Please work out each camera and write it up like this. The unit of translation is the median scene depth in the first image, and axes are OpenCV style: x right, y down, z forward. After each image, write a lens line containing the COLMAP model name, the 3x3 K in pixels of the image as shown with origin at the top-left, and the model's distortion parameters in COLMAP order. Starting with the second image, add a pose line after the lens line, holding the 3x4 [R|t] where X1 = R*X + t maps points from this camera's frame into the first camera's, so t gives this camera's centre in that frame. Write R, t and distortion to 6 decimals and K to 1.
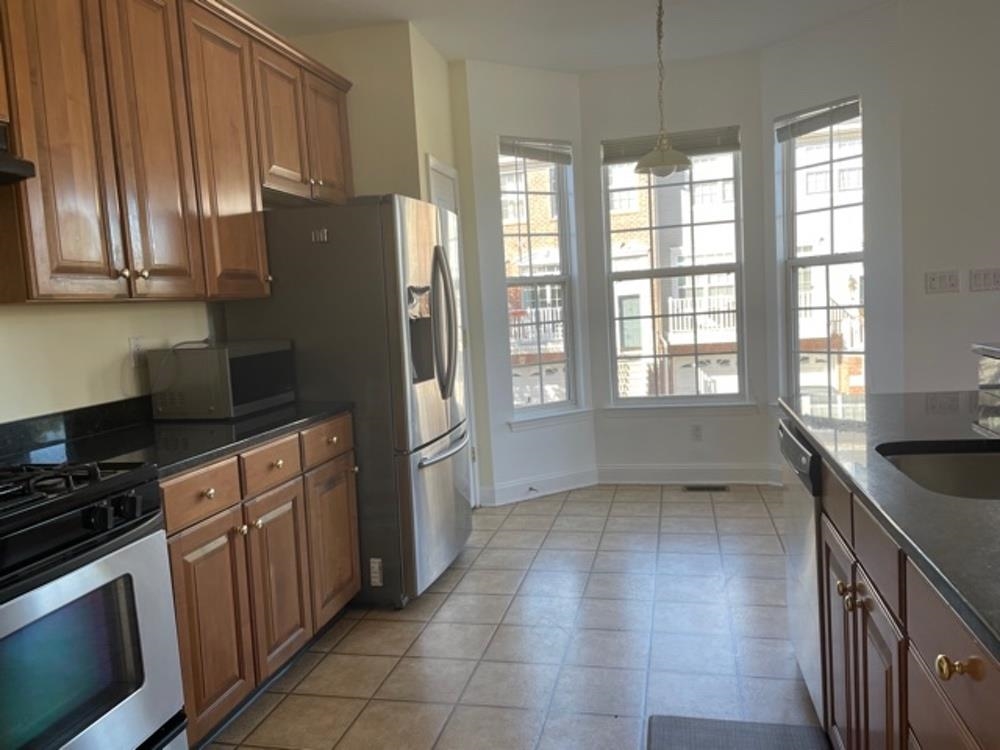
lens RADIAL K [[767.5, 0, 501.1], [0, 767.5, 363.9], [0, 0, 1]] dist [0.068958, -0.114318]
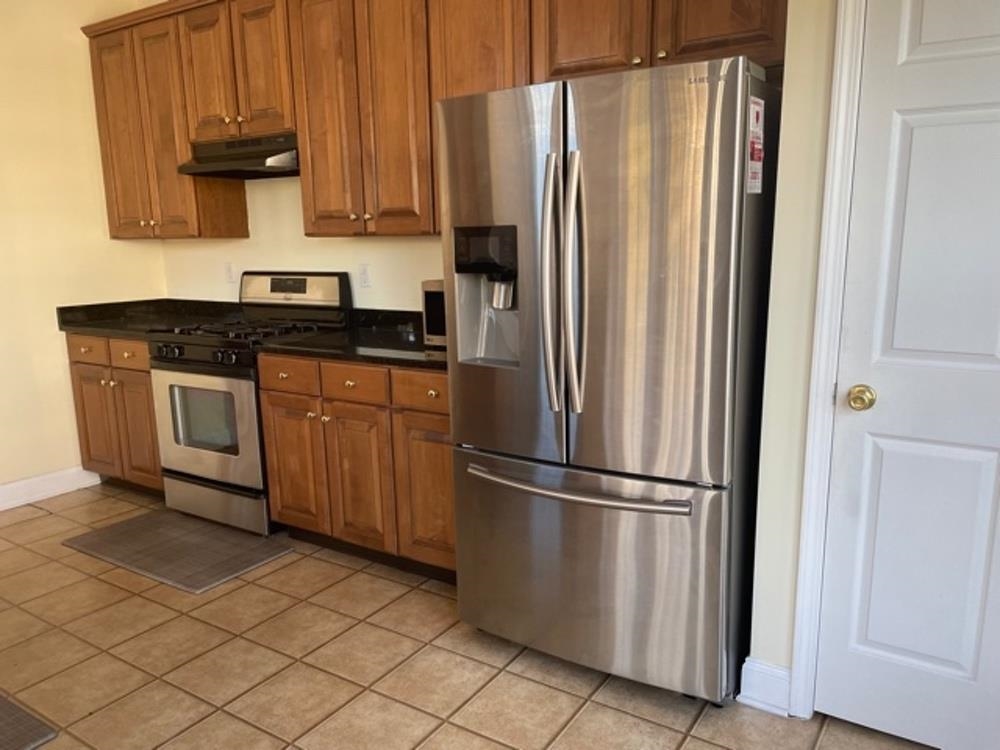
lens RADIAL K [[740.1, 0, 491.9], [0, 740.1, 379.0], [0, 0, 1]] dist [0.092355, -0.141015]
pose [[-0.349461, 0.231013, -0.908025, 0.651931], [-0.036492, 0.965037, 0.259562, -0.176625], [0.936240, 0.123843, -0.328812, 1.558723]]
